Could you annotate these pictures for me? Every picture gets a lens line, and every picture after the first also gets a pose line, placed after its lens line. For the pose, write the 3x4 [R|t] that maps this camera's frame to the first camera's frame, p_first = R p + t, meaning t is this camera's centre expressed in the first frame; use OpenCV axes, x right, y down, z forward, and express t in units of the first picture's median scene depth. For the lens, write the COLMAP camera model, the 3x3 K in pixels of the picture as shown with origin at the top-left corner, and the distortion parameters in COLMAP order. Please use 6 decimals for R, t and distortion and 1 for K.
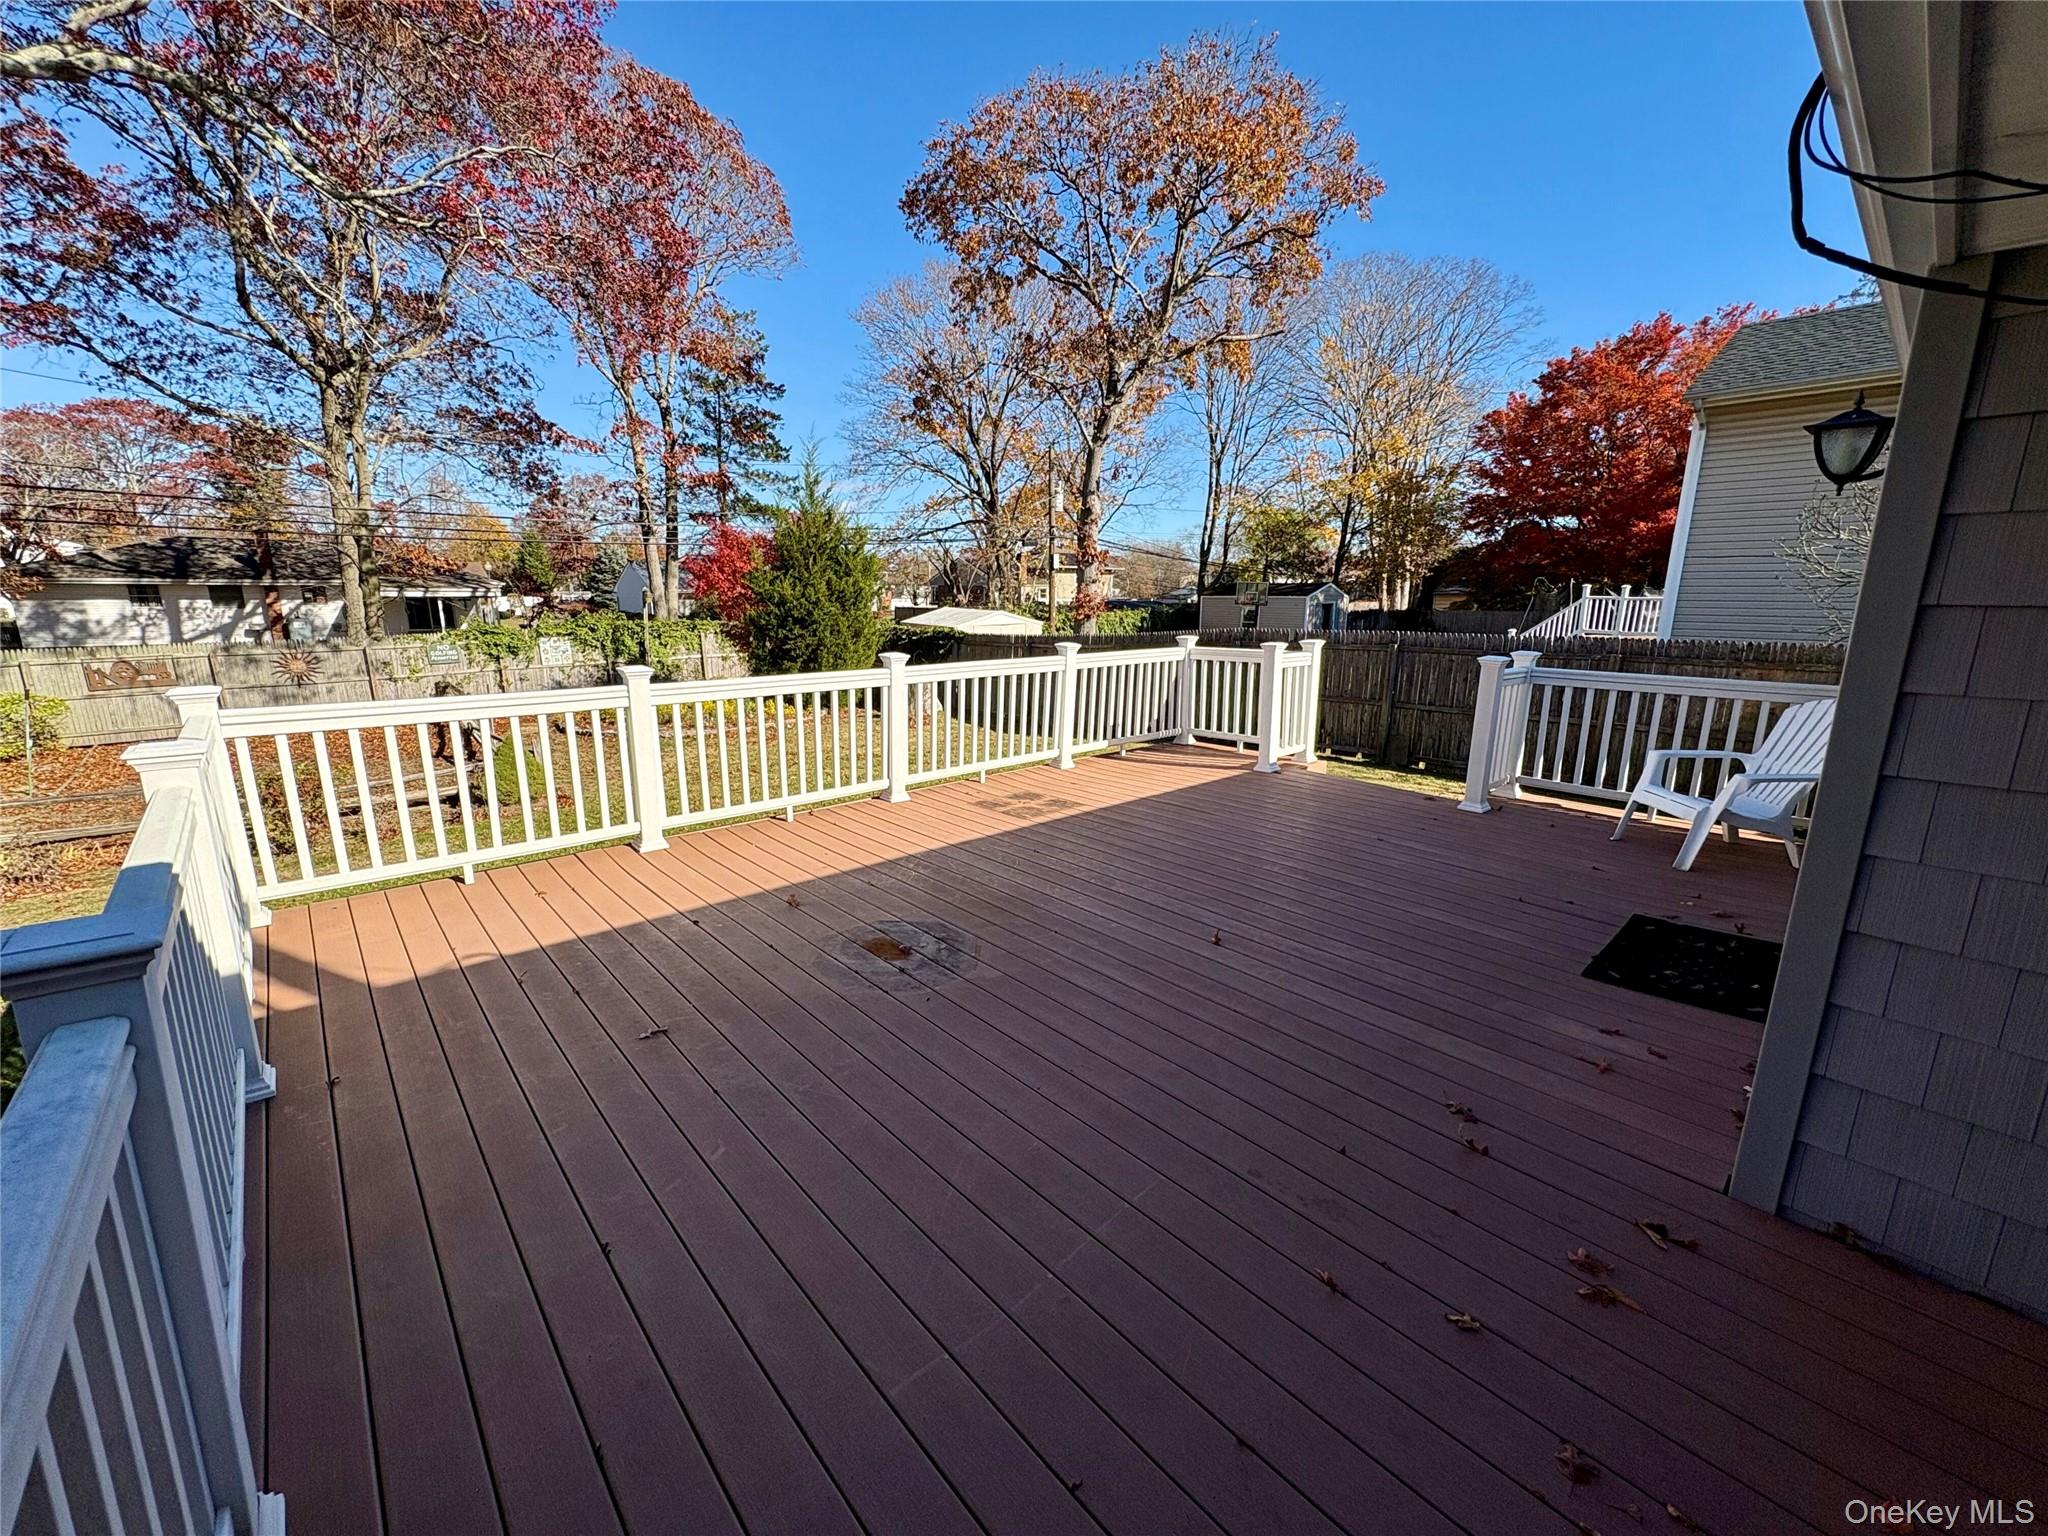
lens RADIAL K [[811.7, 0, 1022.0], [0, 811.7, 767.5], [0, 0, 1]] dist [0.003883, -0.001665]
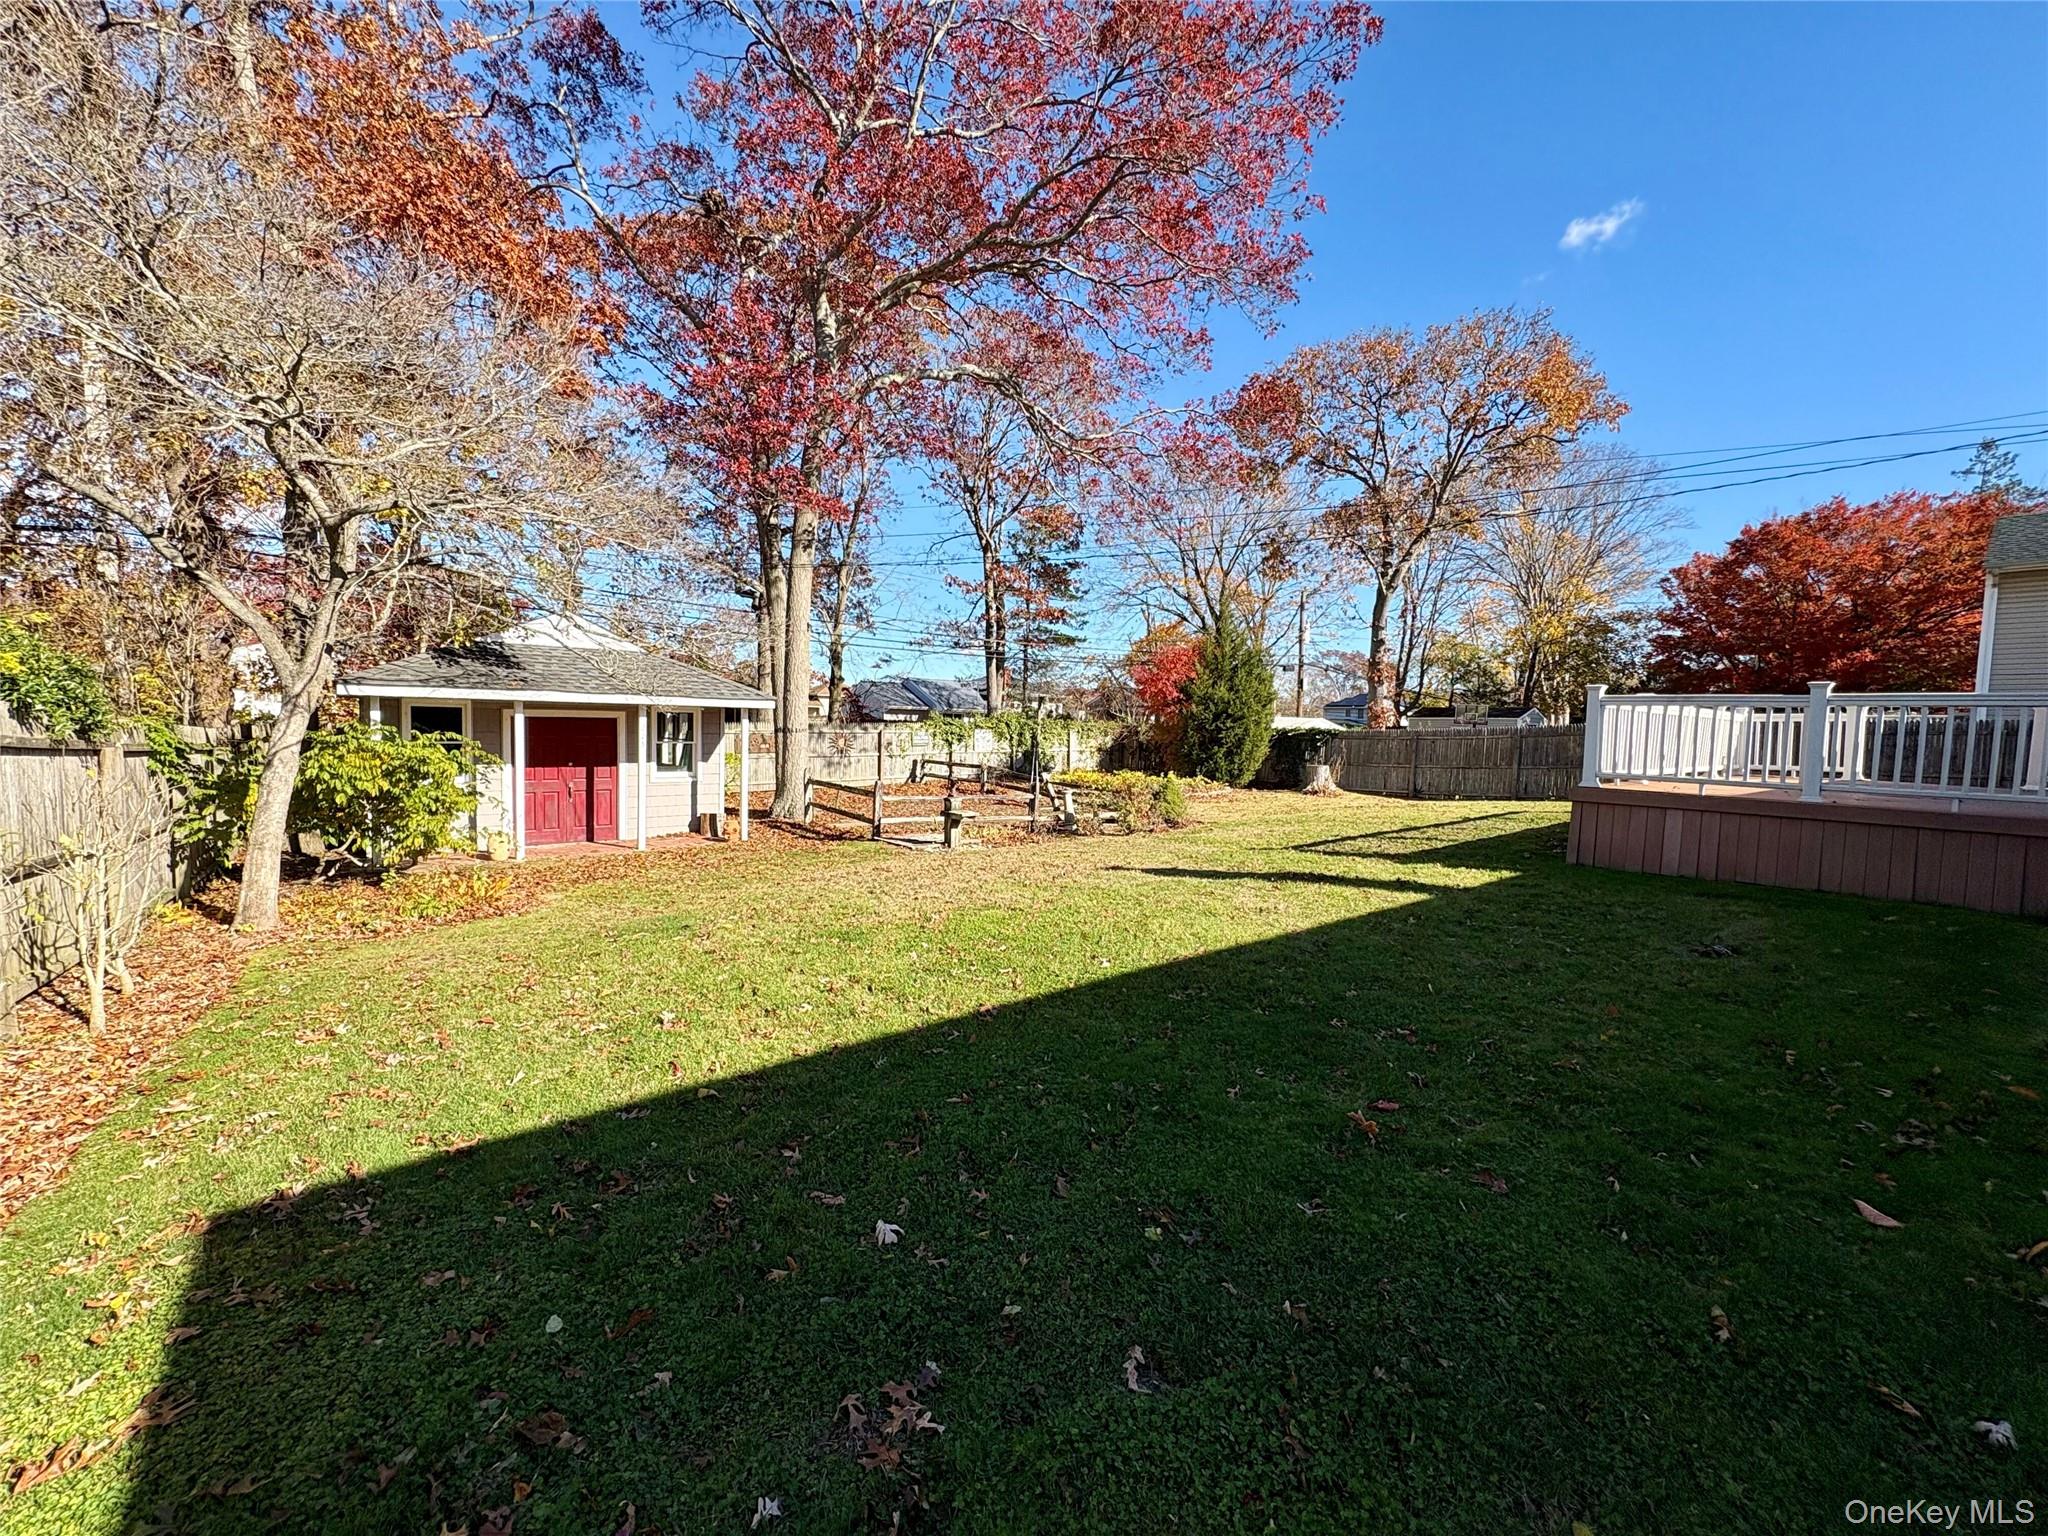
lens RADIAL K [[811.7, 0, 1016.4], [0, 811.7, 759.2], [0, 0, 1]] dist [0.003883, -0.001665]
pose [[0.997783, 0.024596, -0.061832, -0.393766], [-0.034719, 0.985105, -0.168411, 0.088407], [0.056769, 0.170185, 0.983776, -0.220103]]
